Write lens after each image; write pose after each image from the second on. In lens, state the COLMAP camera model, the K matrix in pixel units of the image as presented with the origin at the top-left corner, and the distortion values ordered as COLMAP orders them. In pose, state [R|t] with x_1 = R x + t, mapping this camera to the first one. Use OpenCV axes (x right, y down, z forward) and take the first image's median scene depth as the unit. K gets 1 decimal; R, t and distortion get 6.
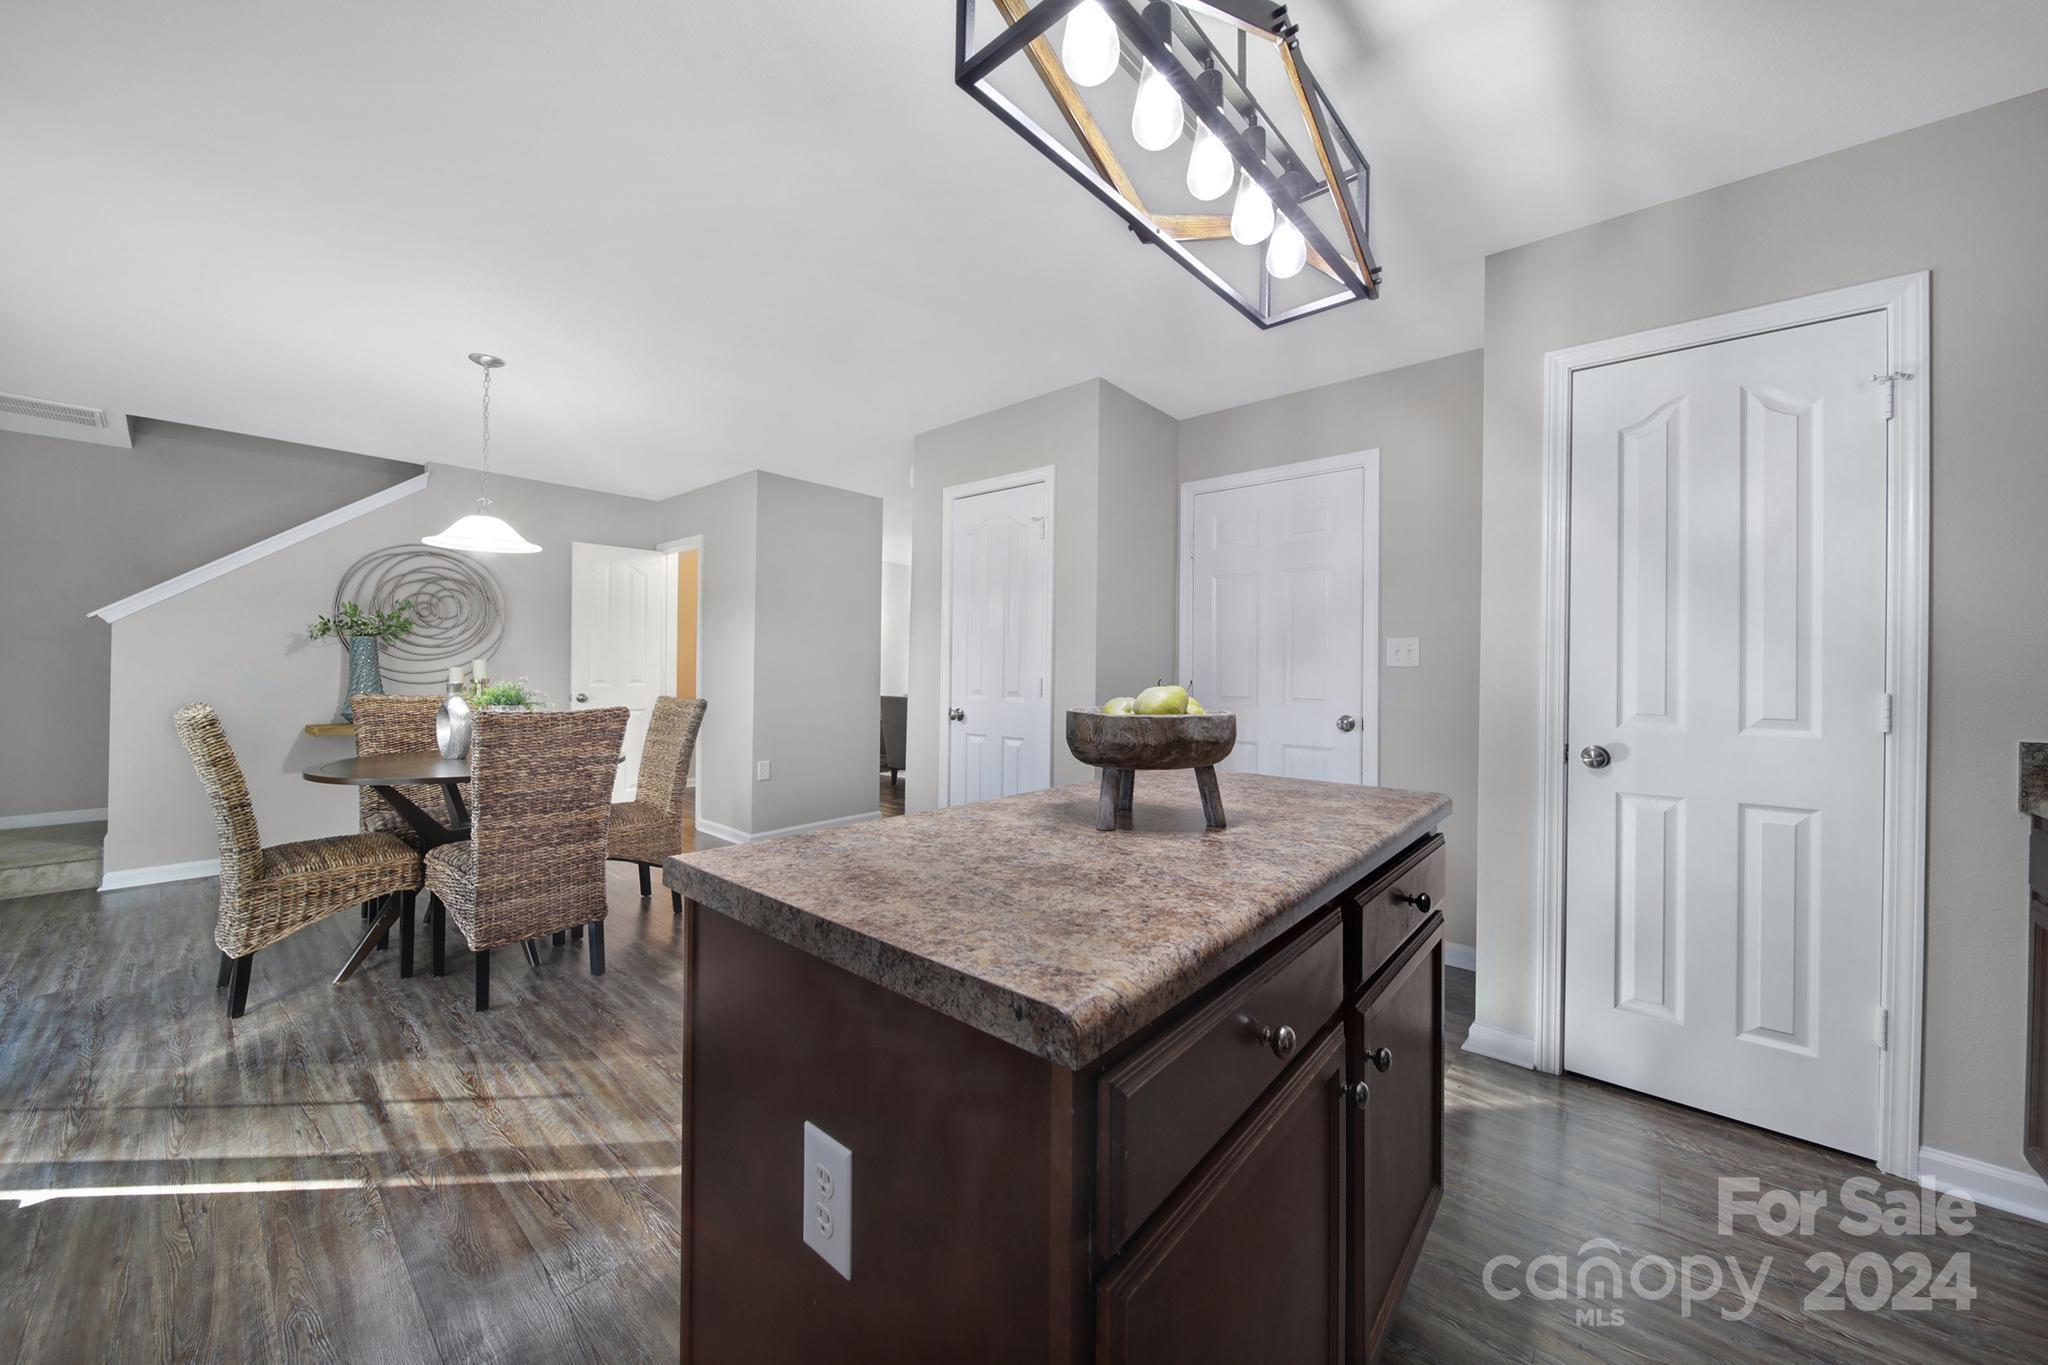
lens RADIAL K [[719.9, 0, 1015.8], [0, 719.9, 673.5], [0, 0, 1]] dist [-0.000060, -0.002187]
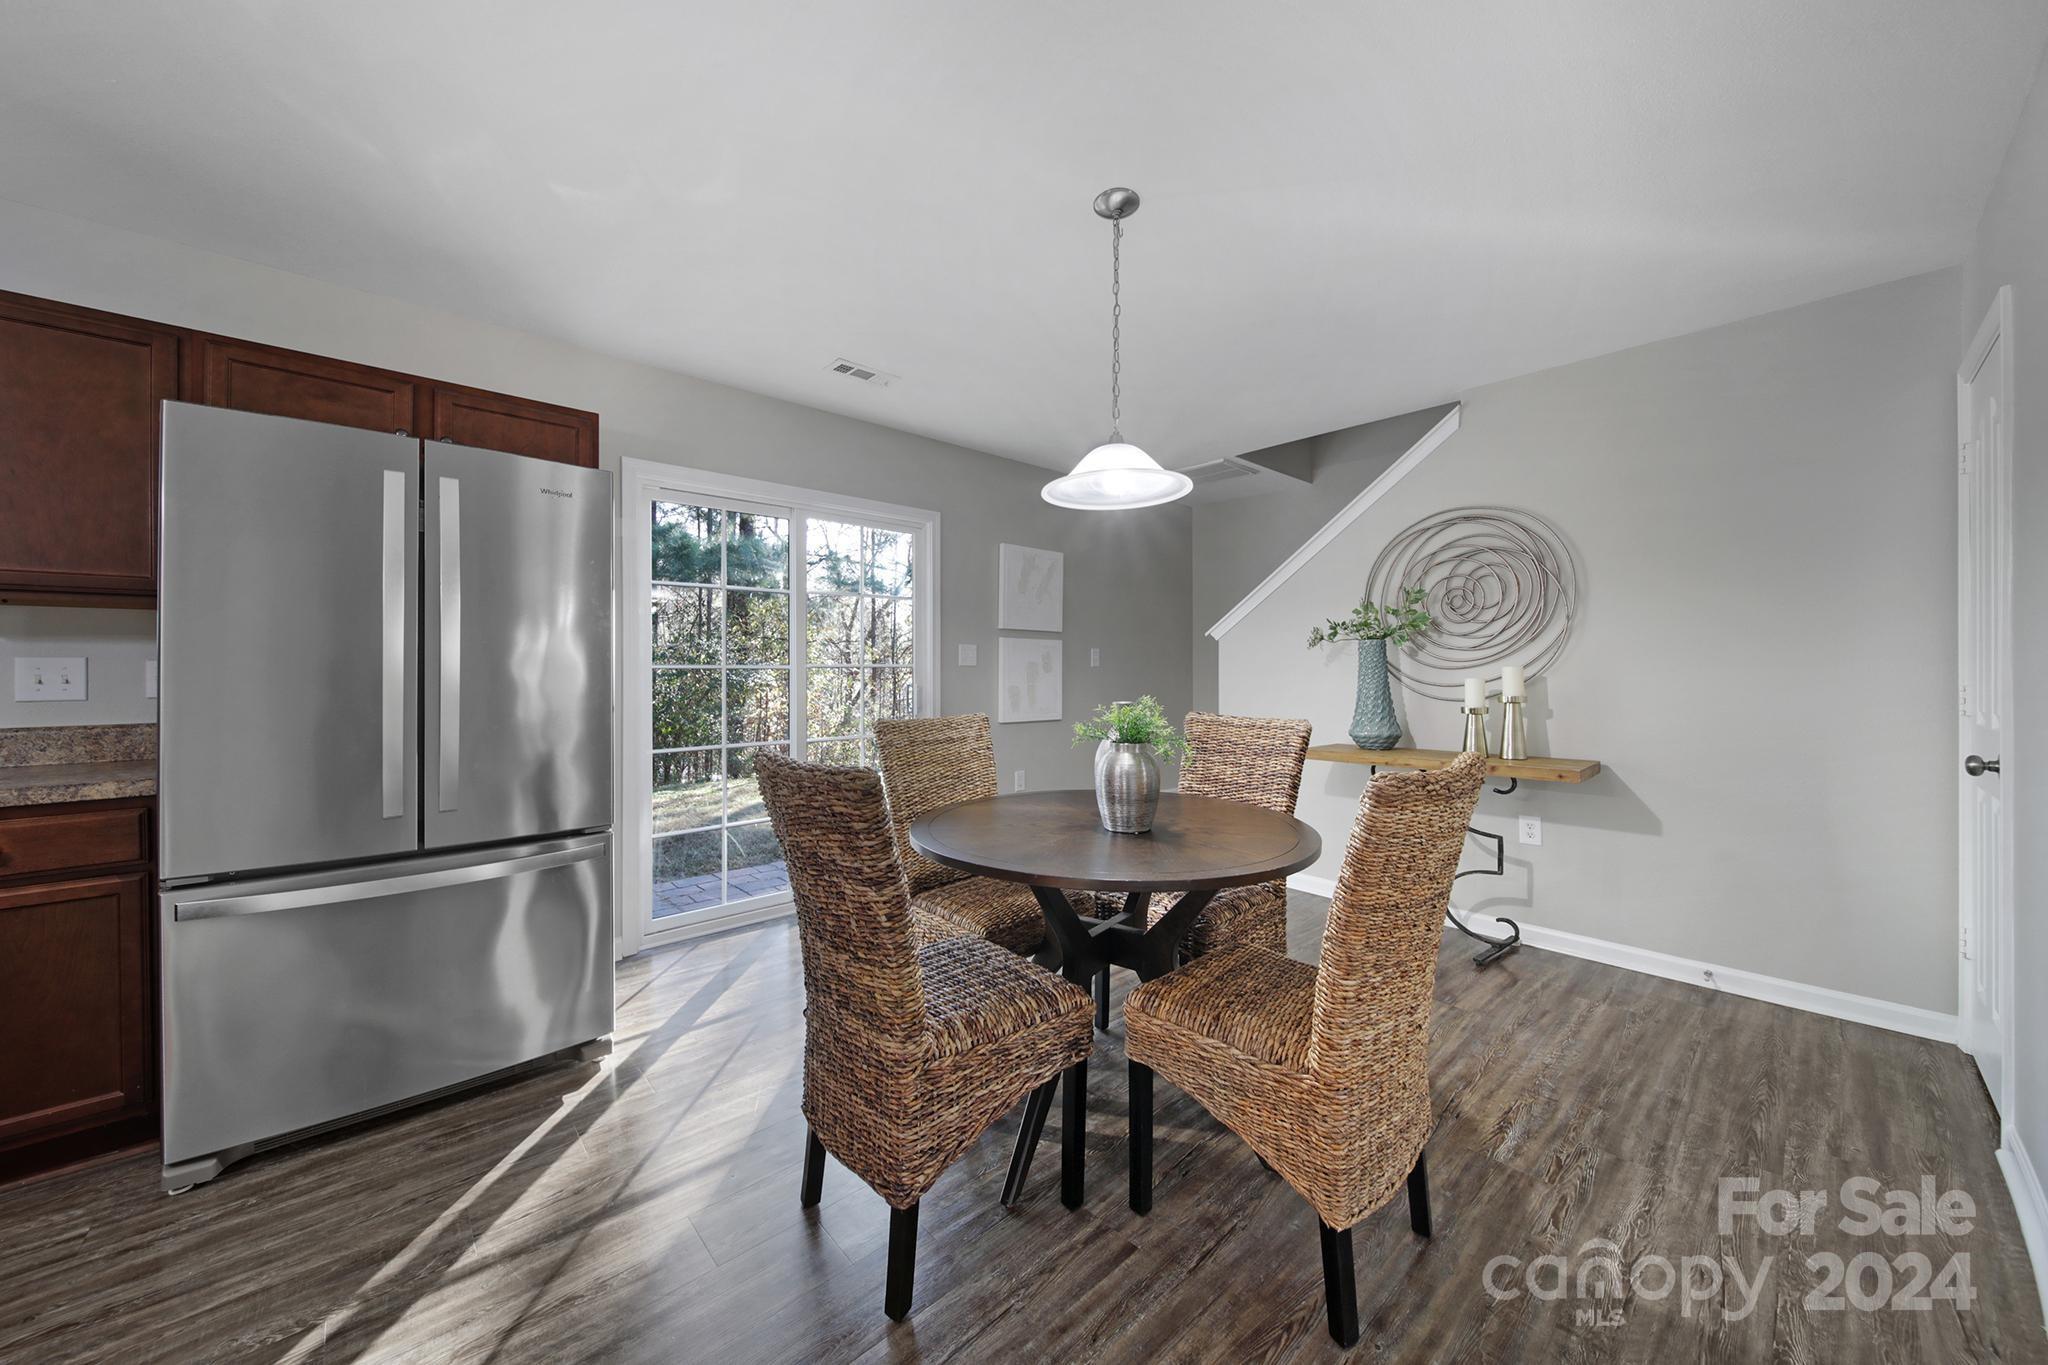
lens RADIAL K [[719.9, 0, 1020.2], [0, 719.9, 672.5], [0, 0, 1]] dist [-0.000060, -0.002187]
pose [[-0.118567, -0.008493, -0.992910, -0.151347], [-0.006642, 0.999948, -0.007760, -0.016472], [0.992924, 0.005675, -0.118617, 1.628498]]
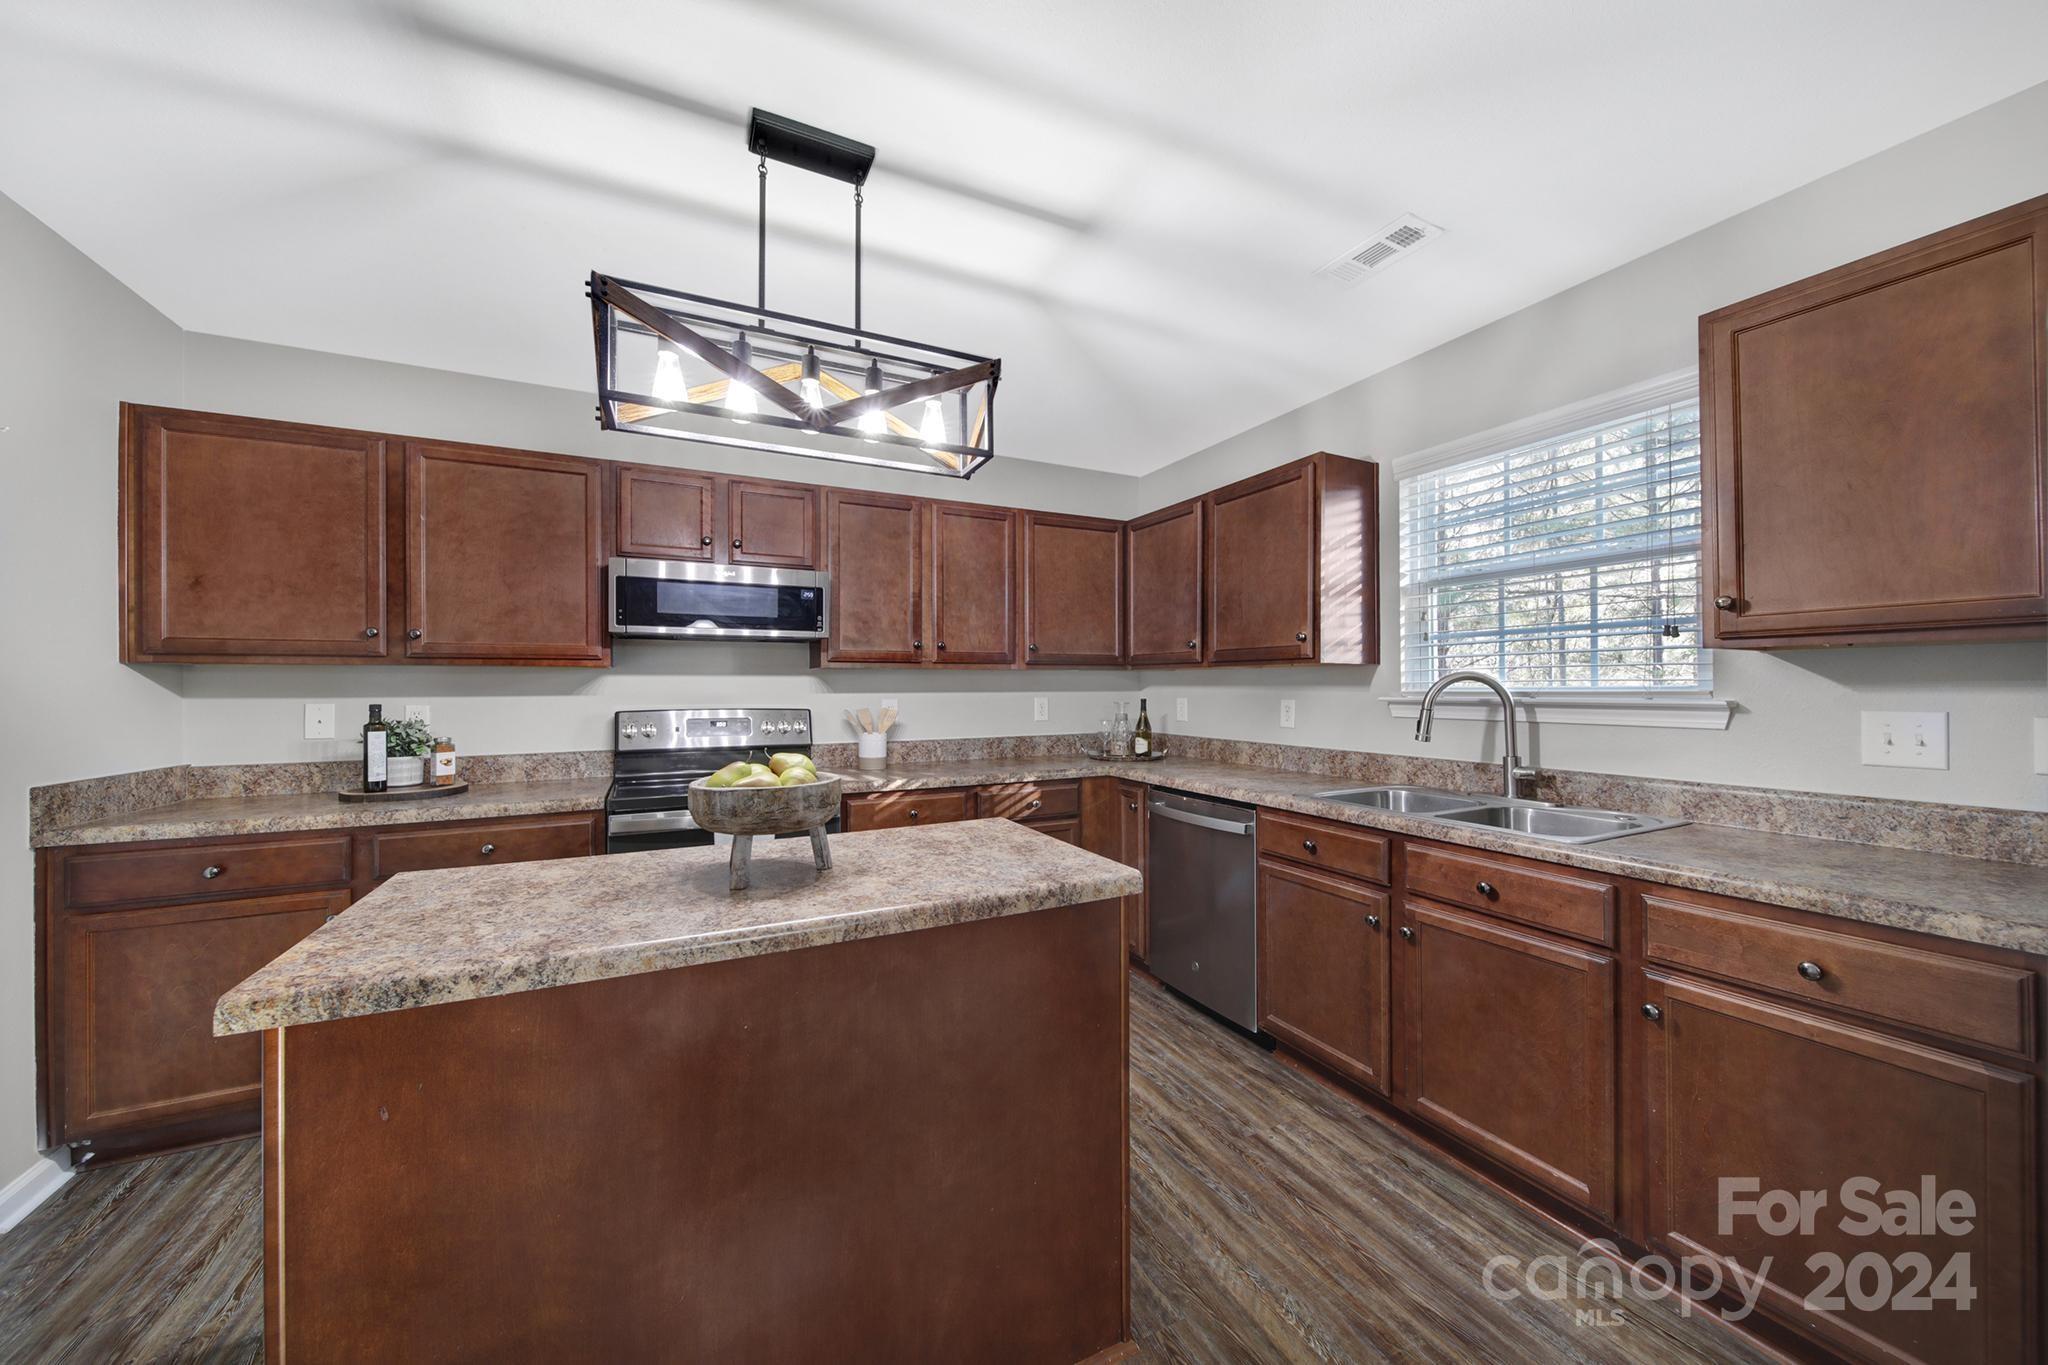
lens RADIAL K [[719.9, 0, 1021.8], [0, 719.9, 681.2], [0, 0, 1]] dist [-0.000060, -0.002187]
pose [[-0.922882, -0.005210, 0.385048, -0.412538], [-0.005282, 0.999986, 0.000871, -0.068773], [-0.385047, -0.001230, -0.922896, 1.232150]]
